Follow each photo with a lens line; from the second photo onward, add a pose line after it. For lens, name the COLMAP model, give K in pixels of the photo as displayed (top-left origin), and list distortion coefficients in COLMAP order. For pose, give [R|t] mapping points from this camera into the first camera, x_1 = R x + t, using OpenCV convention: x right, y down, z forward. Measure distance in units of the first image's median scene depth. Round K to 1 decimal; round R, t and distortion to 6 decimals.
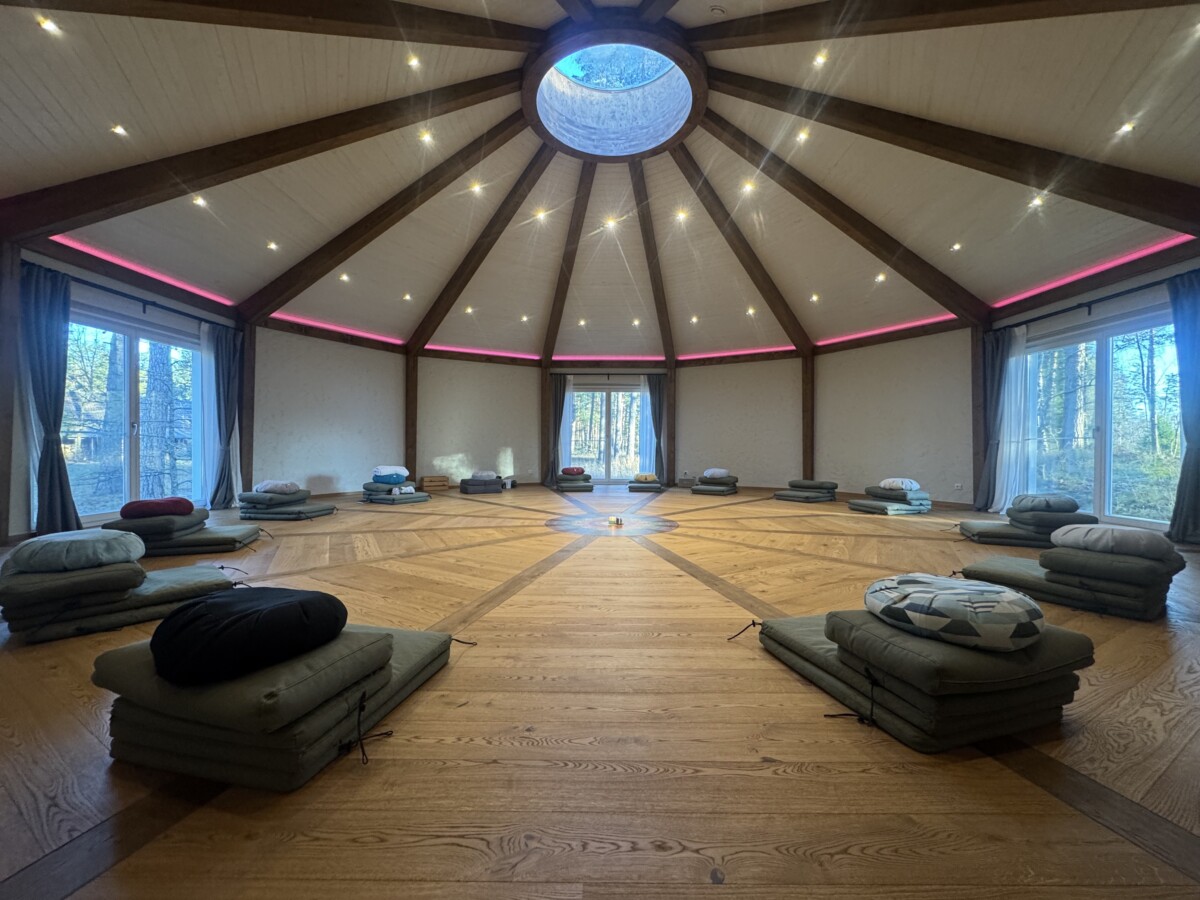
lens RADIAL K [[473.9, 0, 599.0], [0, 473.9, 449.5], [0, 0, 1]] dist [-0.007085, -0.000029]
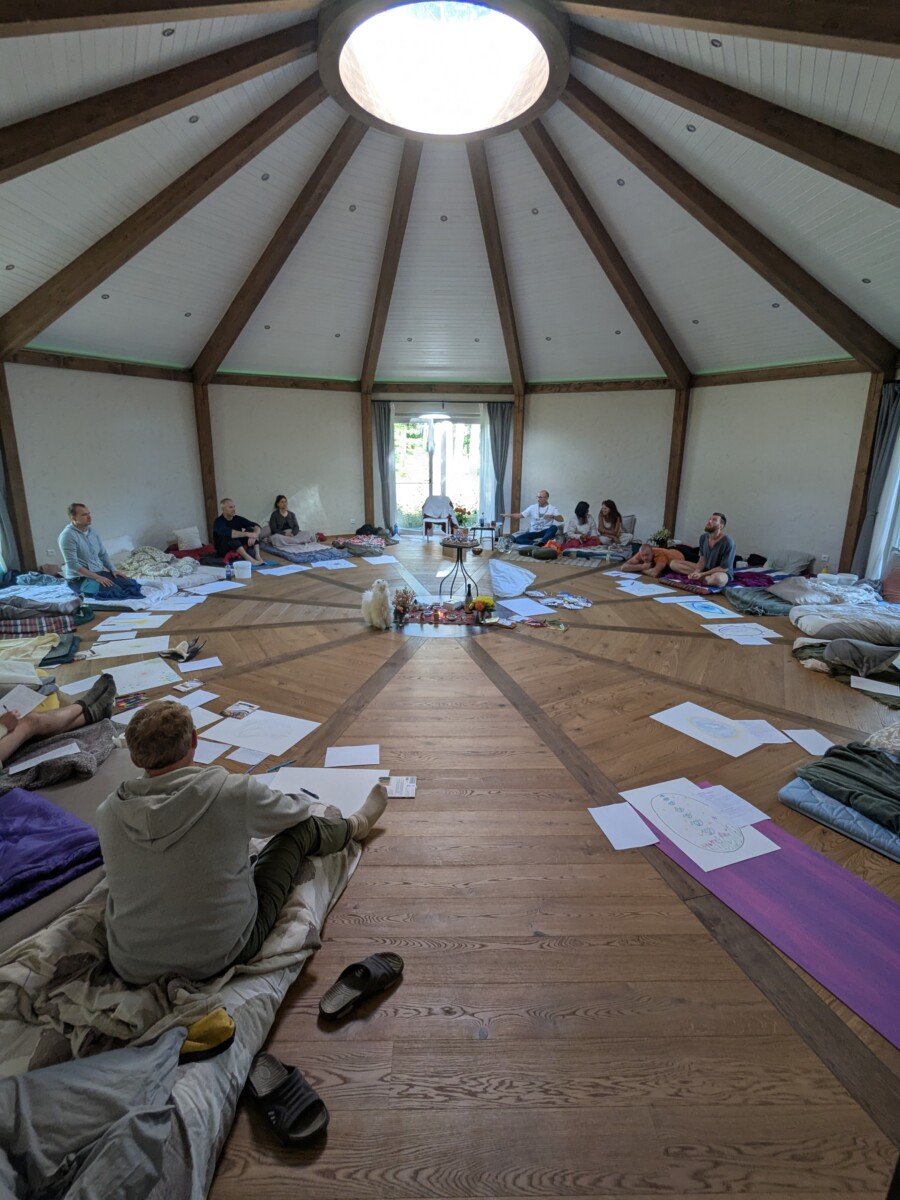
lens RADIAL K [[562.7, 0, 451.2], [0, 562.7, 600.0], [0, 0, 1]] dist [-0.005954, 0.000806]
pose [[0.999701, -0.003290, 0.024211, 0.057303], [-0.003029, 0.966557, 0.256436, -0.461487], [-0.024245, -0.256432, 0.966258, -0.192415]]
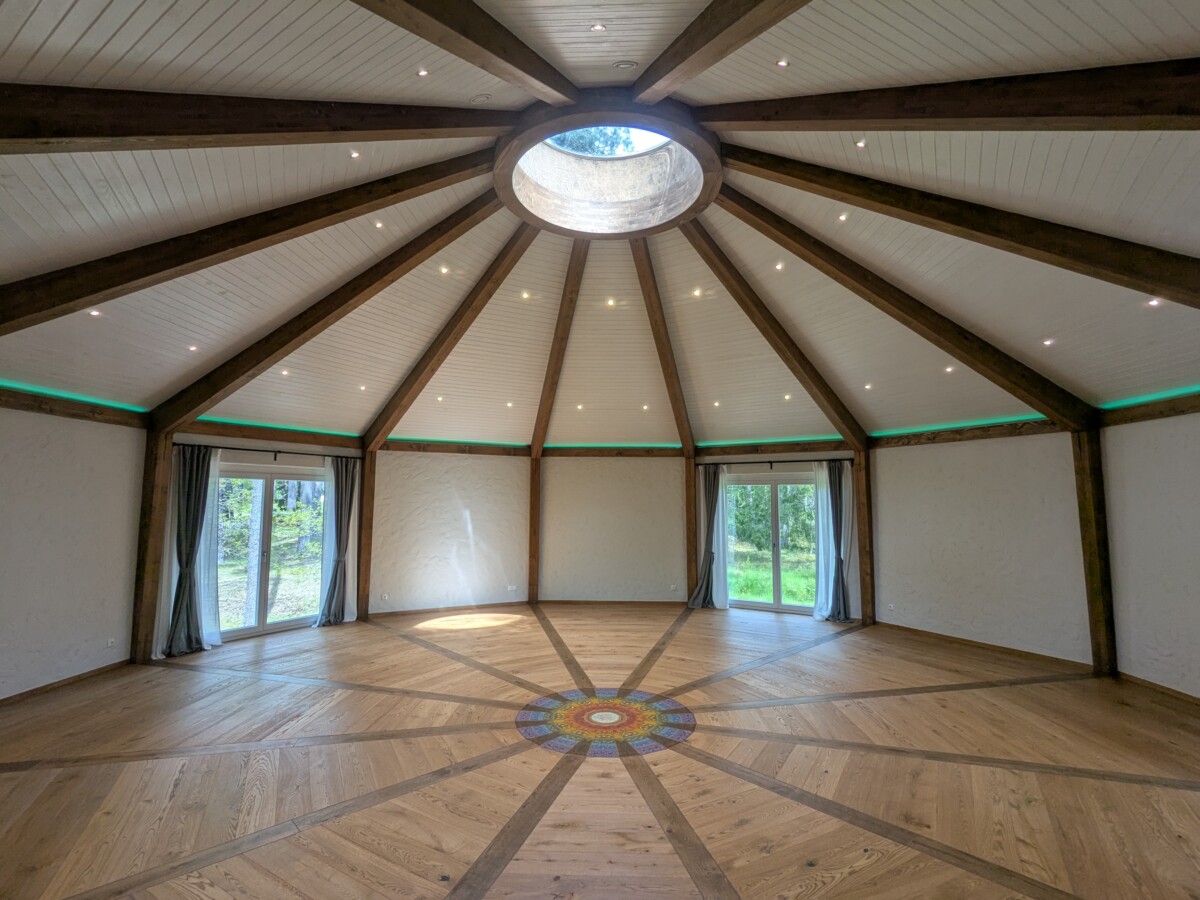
lens RADIAL K [[562.7, 0, 595.0], [0, 562.7, 449.7], [0, 0, 1]] dist [-0.005954, 0.000806]
pose [[0.855022, -0.050557, -0.516122, 1.480072], [-0.003703, 0.994616, -0.103562, -0.516551], [0.518579, 0.090459, 0.850231, 0.608858]]
